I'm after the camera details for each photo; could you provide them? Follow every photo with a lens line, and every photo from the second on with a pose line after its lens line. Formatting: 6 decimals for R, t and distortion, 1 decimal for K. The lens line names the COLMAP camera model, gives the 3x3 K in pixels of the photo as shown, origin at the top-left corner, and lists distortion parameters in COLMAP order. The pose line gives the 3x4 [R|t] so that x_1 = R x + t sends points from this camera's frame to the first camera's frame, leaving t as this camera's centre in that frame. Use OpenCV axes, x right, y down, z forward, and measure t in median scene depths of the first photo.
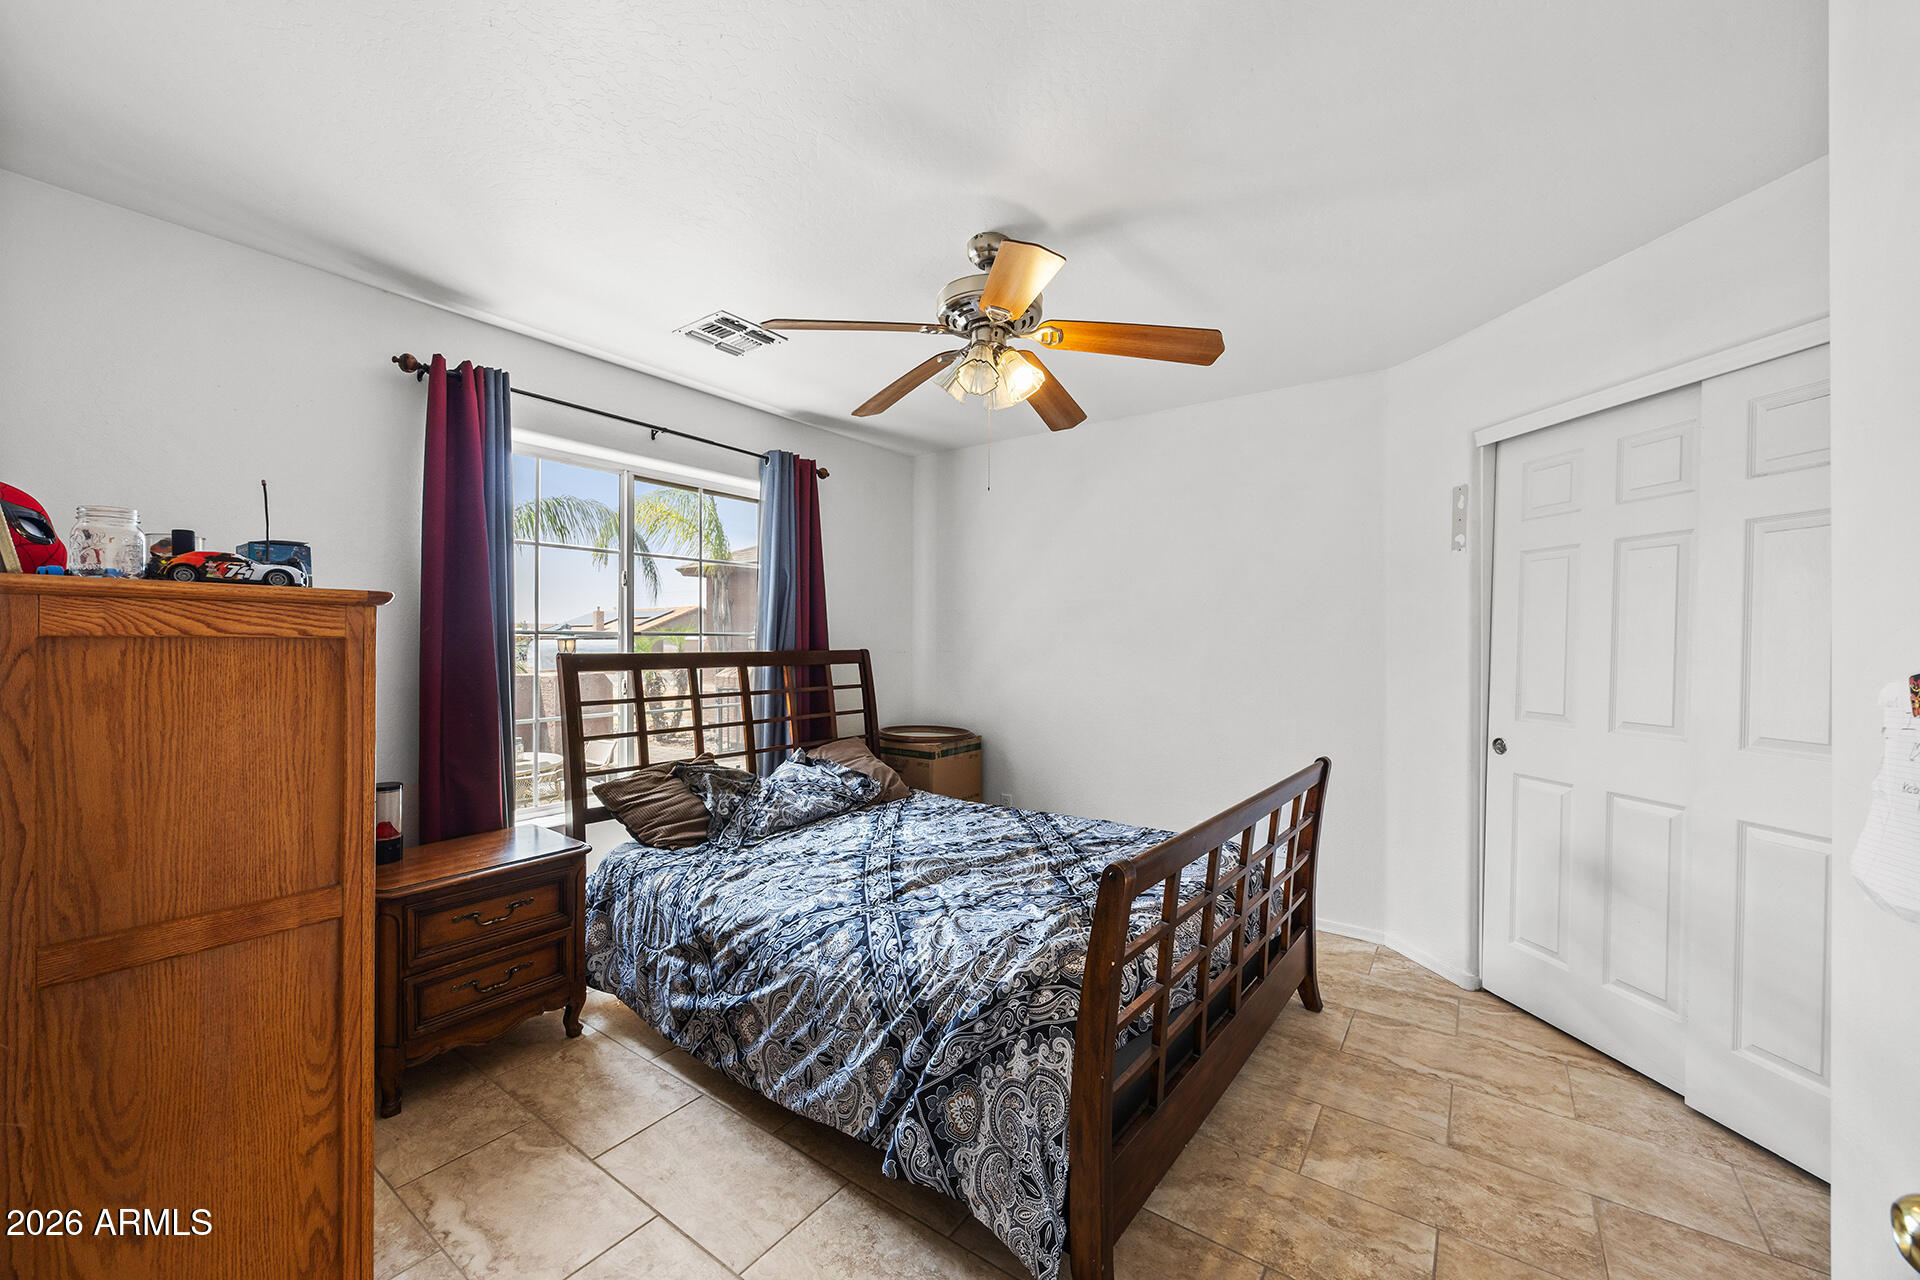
lens RADIAL K [[764.6, 0, 974.1], [0, 764.6, 657.0], [0, 0, 1]] dist [0.001170, -0.000499]
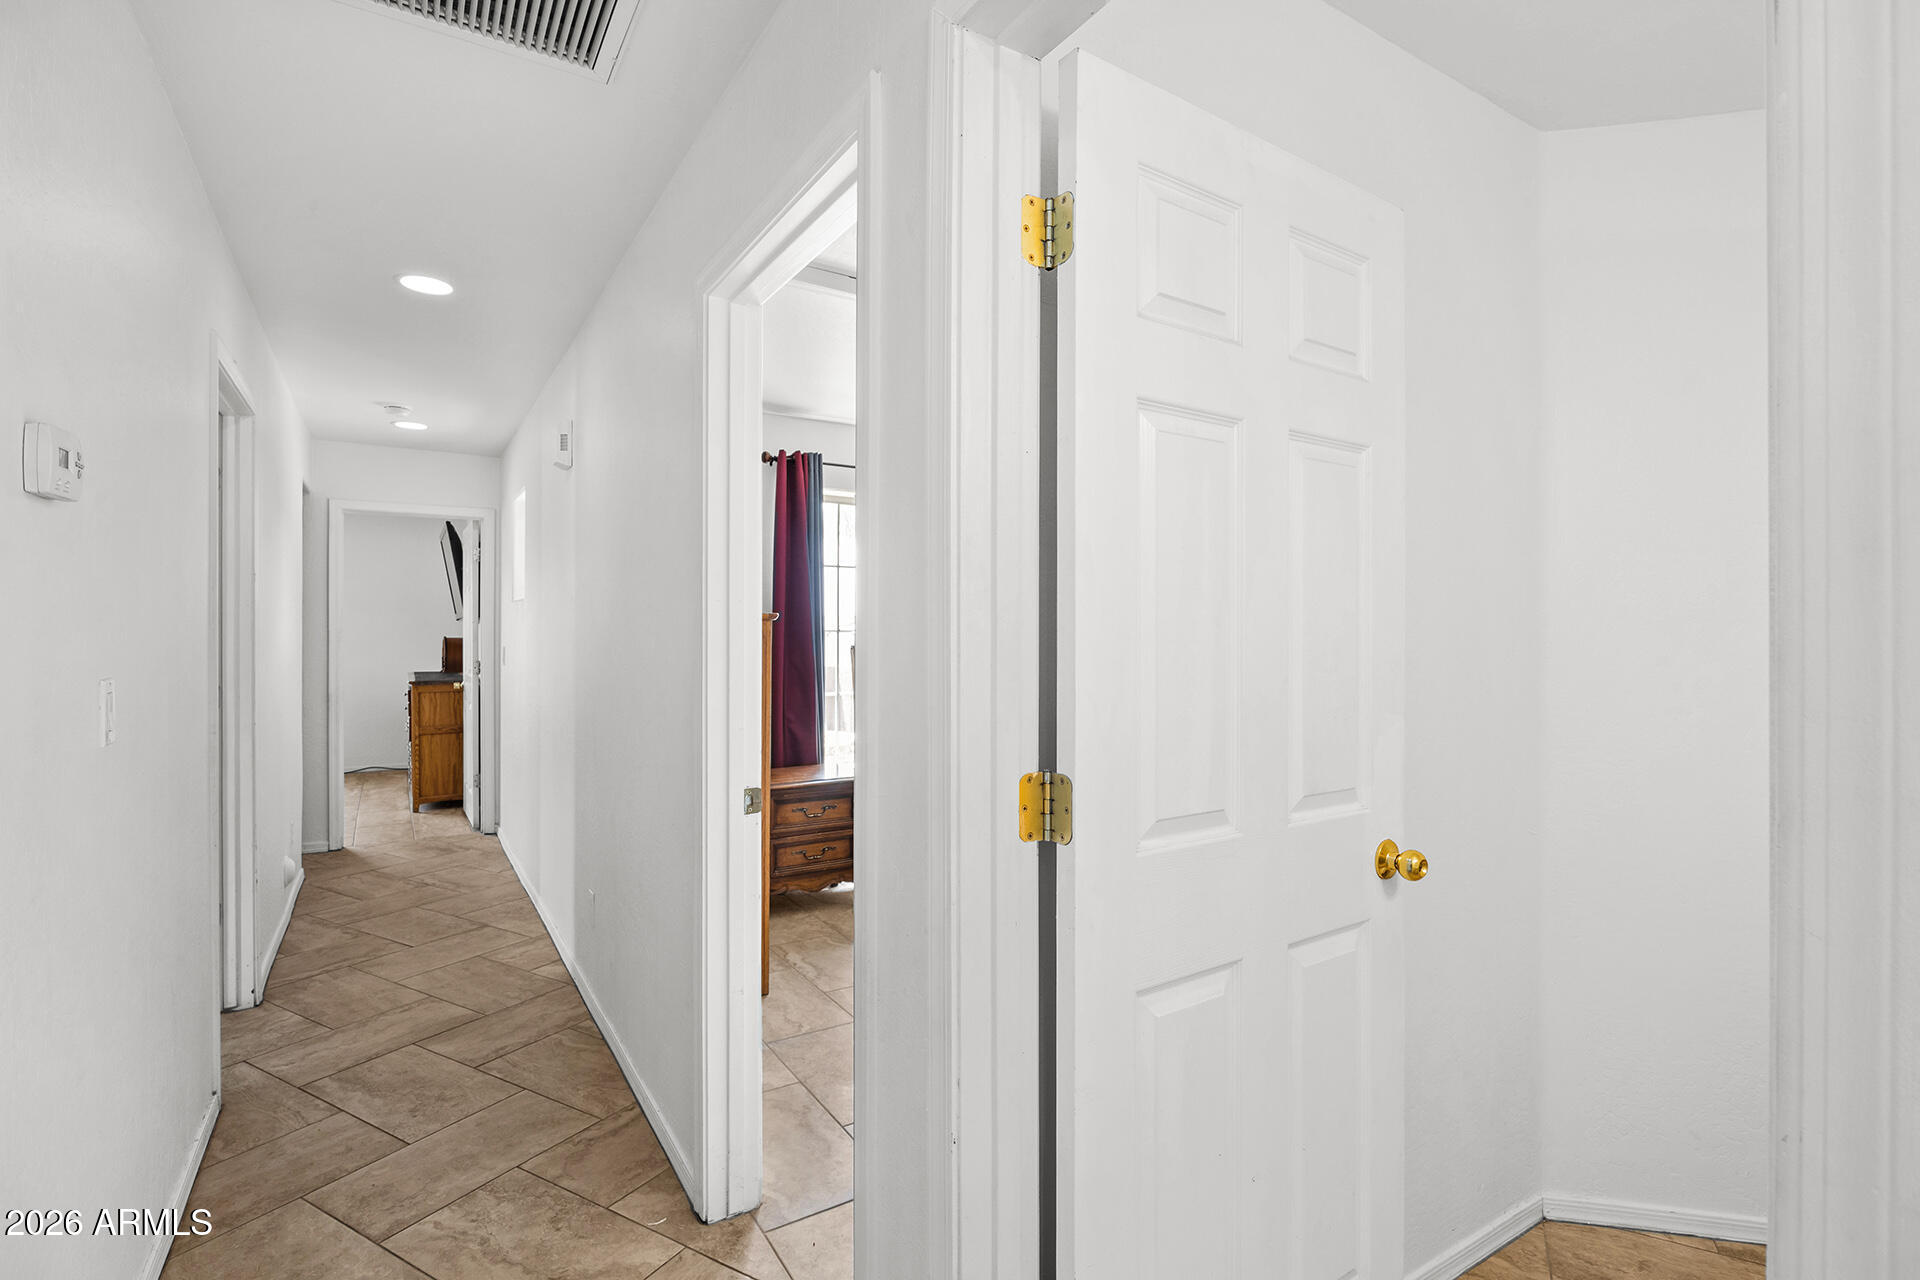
lens RADIAL K [[893.2, 0, 960.6], [0, 893.2, 642.7], [0, 0, 1]] dist [-0.010822, -0.001125]
pose [[0.929610, -0.001859, -0.368541, 0.331829], [-0.003314, 0.999905, -0.013404, 0.011523], [0.368530, 0.013682, 0.929515, -0.604651]]
